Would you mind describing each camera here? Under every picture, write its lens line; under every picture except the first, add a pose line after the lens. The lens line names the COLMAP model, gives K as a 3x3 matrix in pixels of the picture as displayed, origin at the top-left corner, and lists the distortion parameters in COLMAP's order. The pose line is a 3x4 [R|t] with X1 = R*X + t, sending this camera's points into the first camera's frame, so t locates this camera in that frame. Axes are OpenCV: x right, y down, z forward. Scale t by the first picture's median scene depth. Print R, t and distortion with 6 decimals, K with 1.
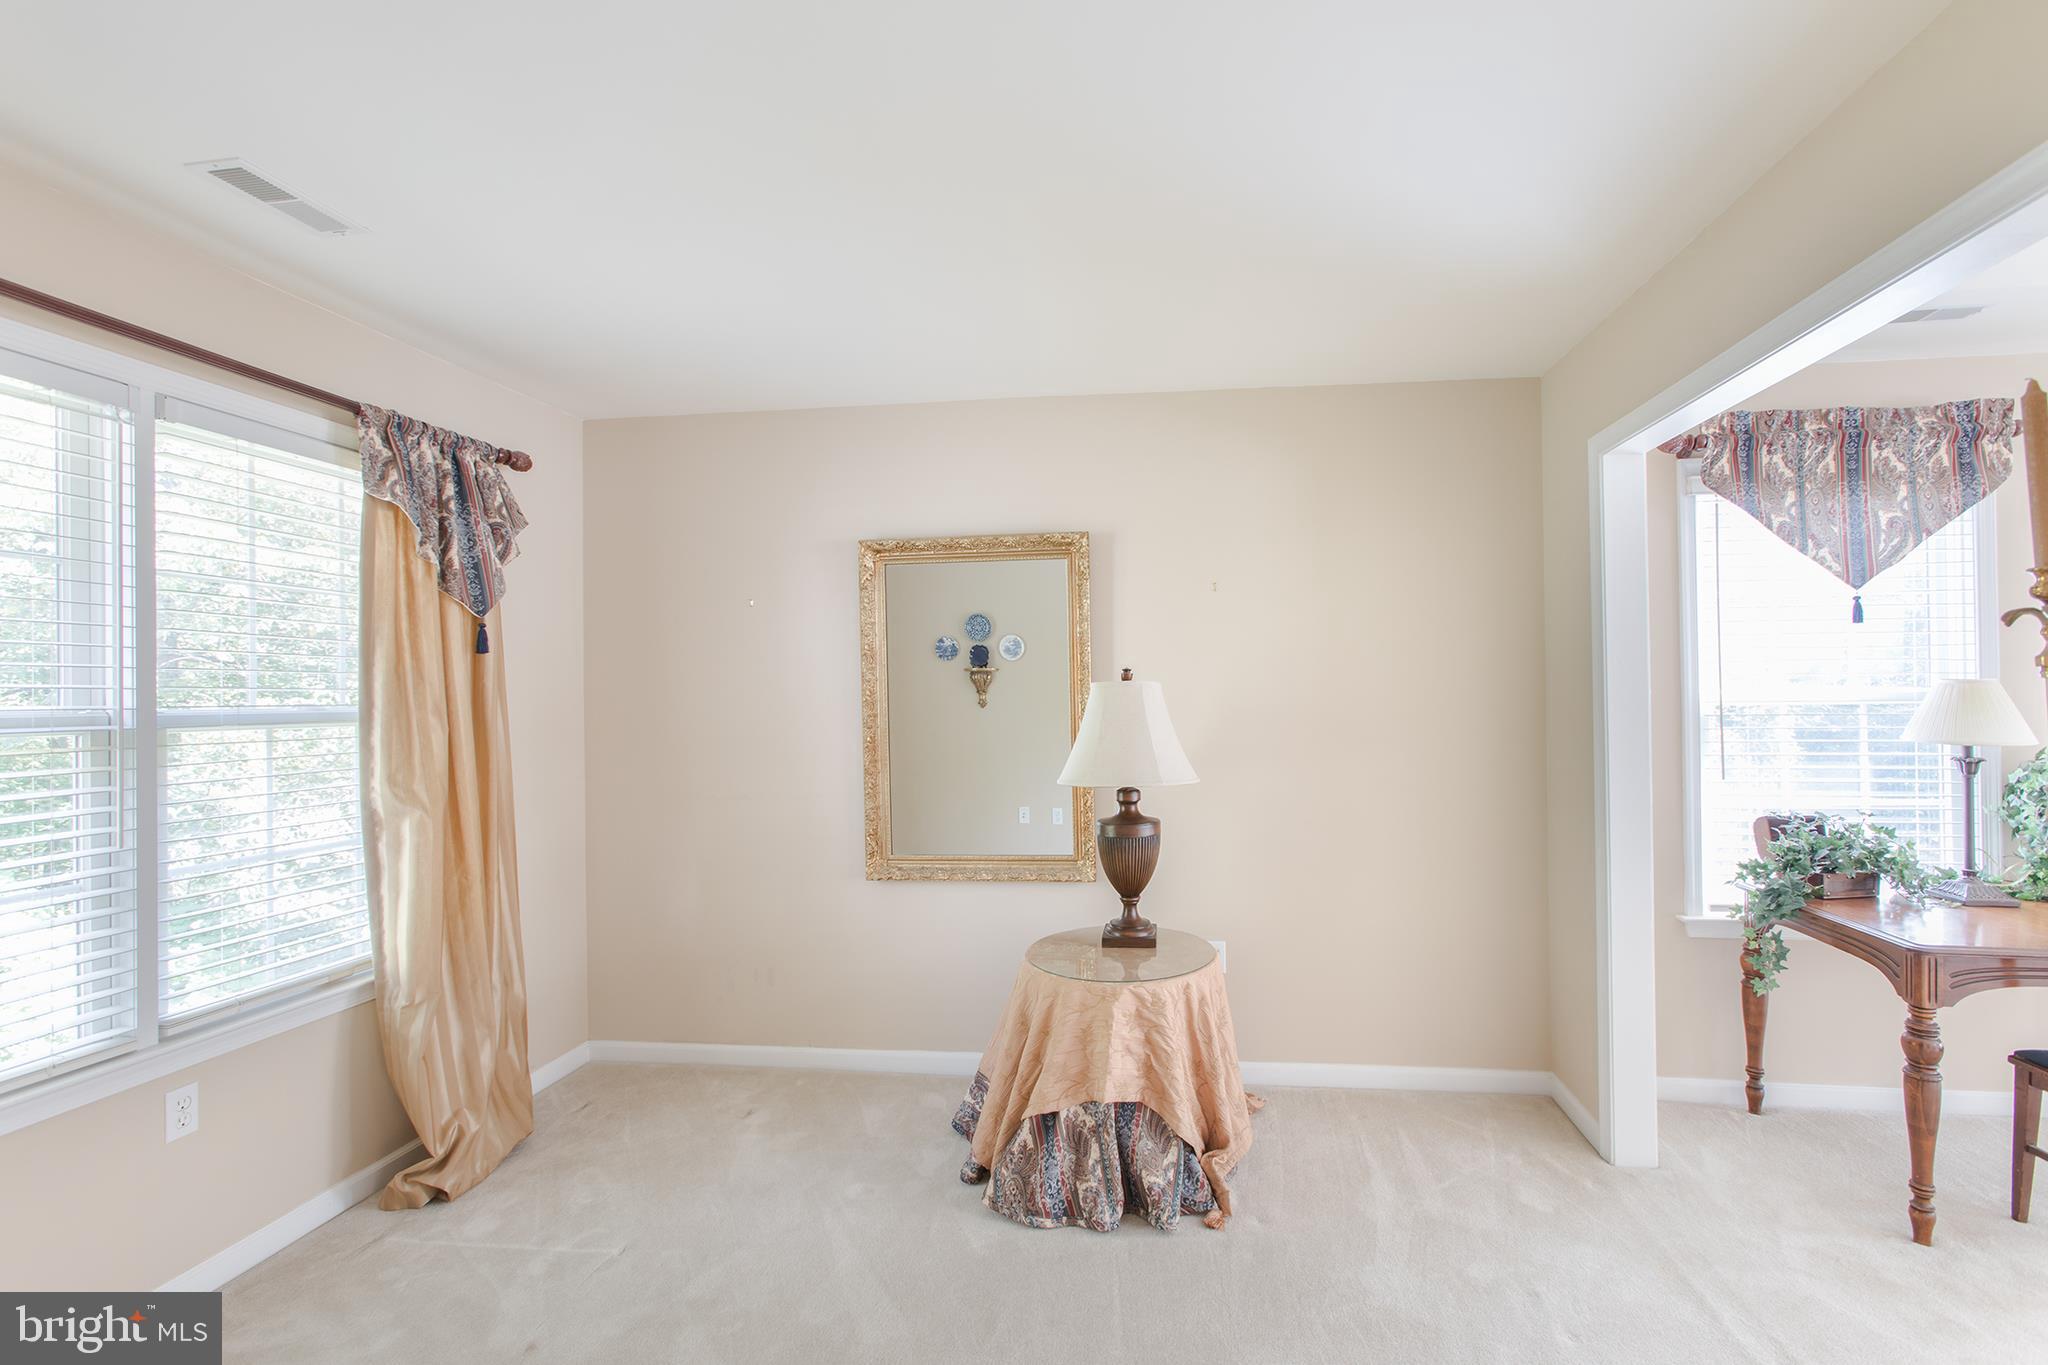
lens RADIAL K [[927.9, 0, 1026.7], [0, 927.9, 680.1], [0, 0, 1]] dist [-0.000503, 0.000297]
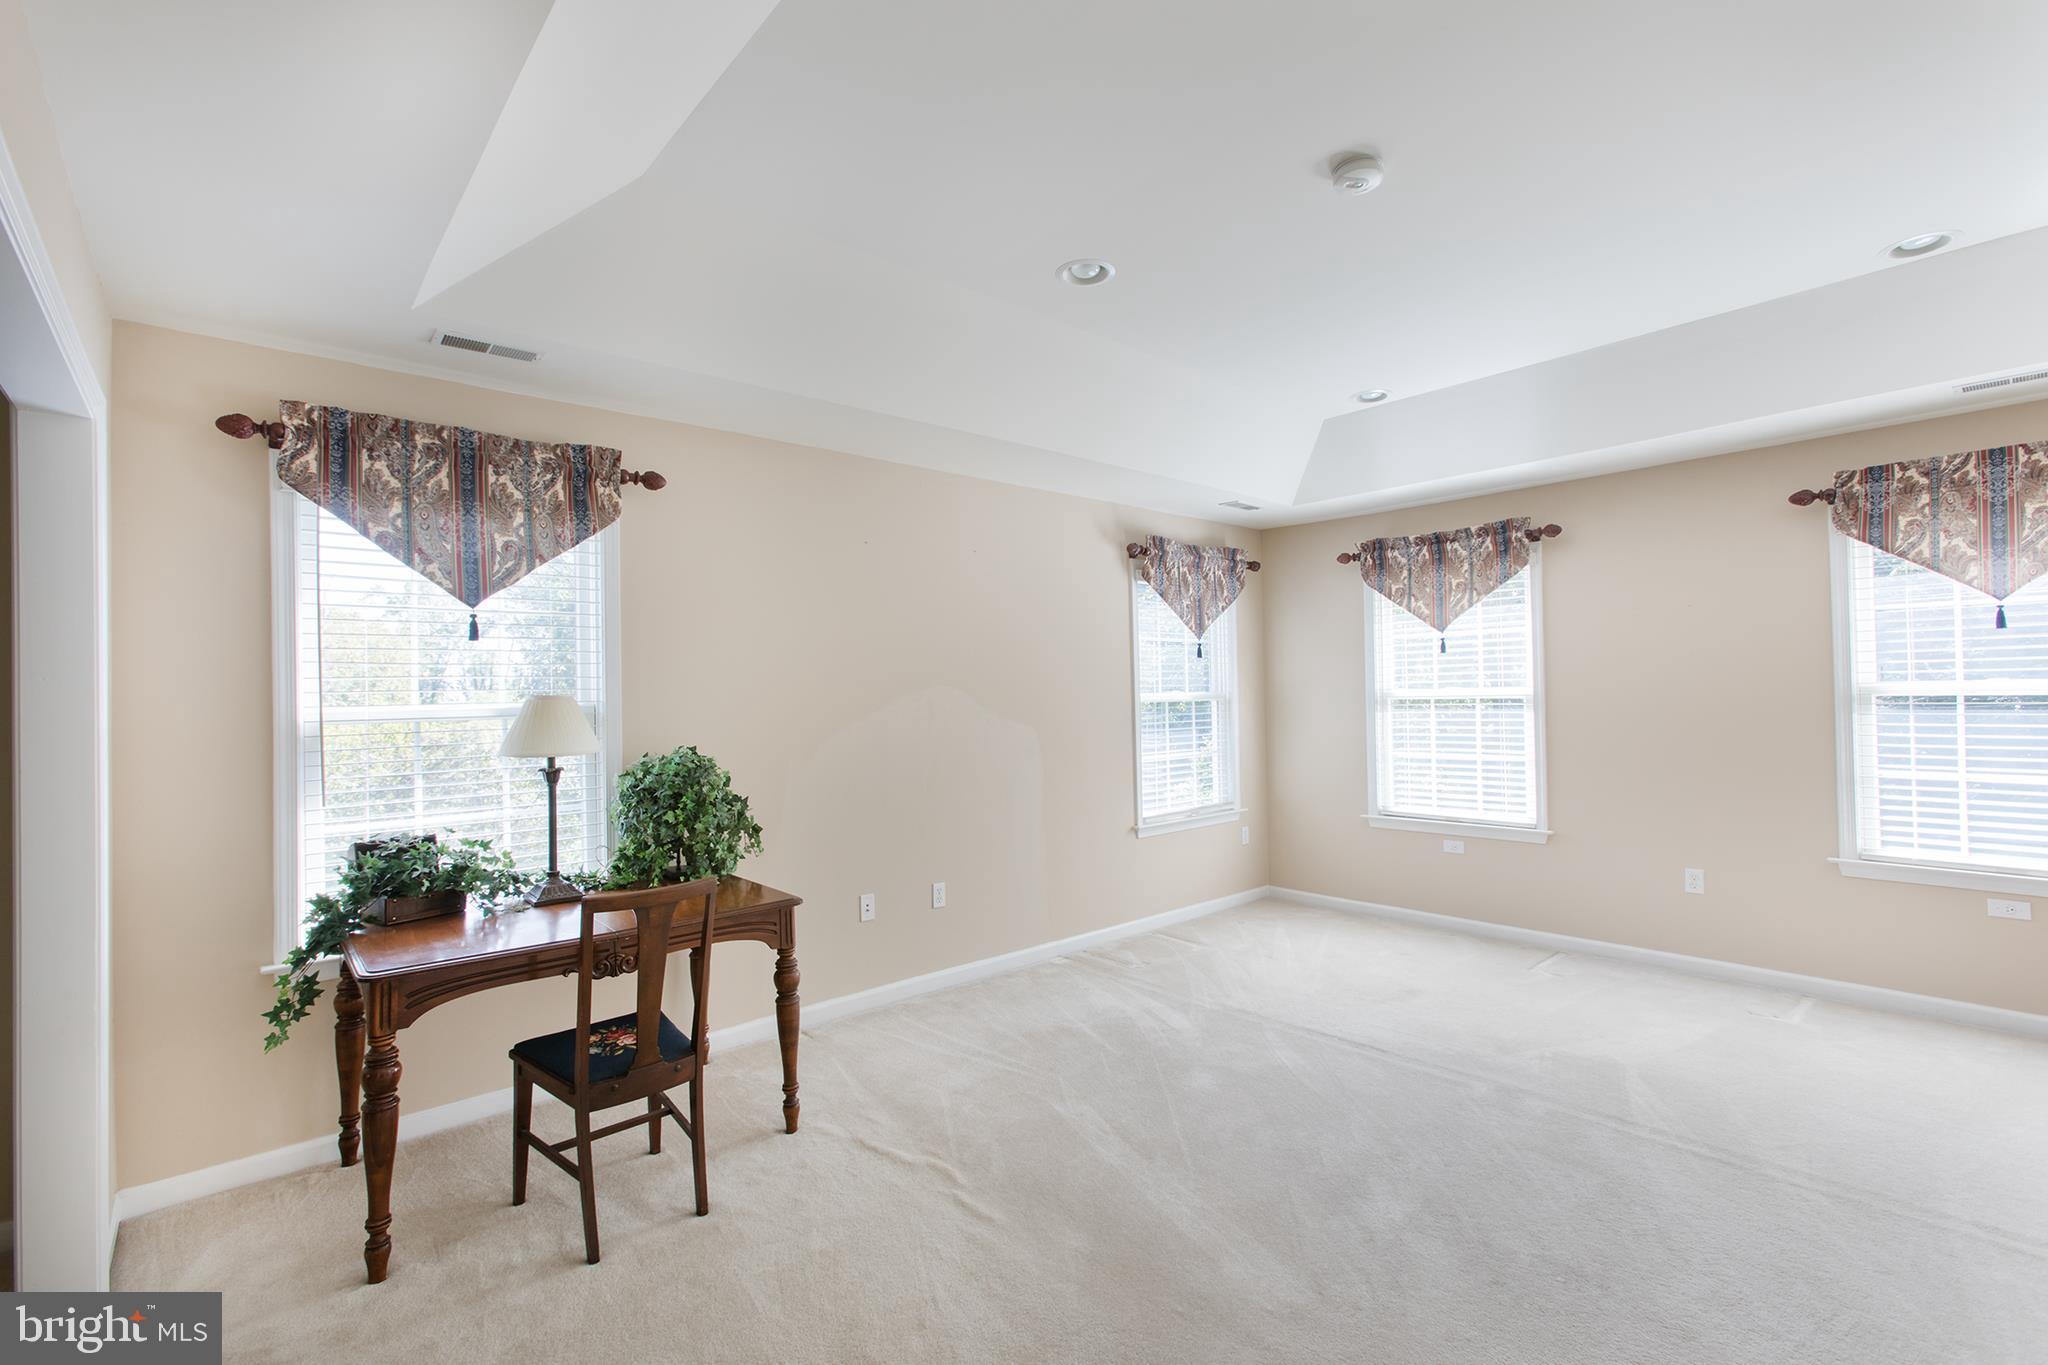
lens RADIAL K [[927.9, 0, 972.6], [0, 927.9, 672.7], [0, 0, 1]] dist [-0.000503, 0.000297]
pose [[0.657595, 0.010416, 0.753300, 0.490039], [0.001506, 0.999884, -0.015140, -0.009890], [-0.753370, 0.011091, 0.657503, -0.085398]]
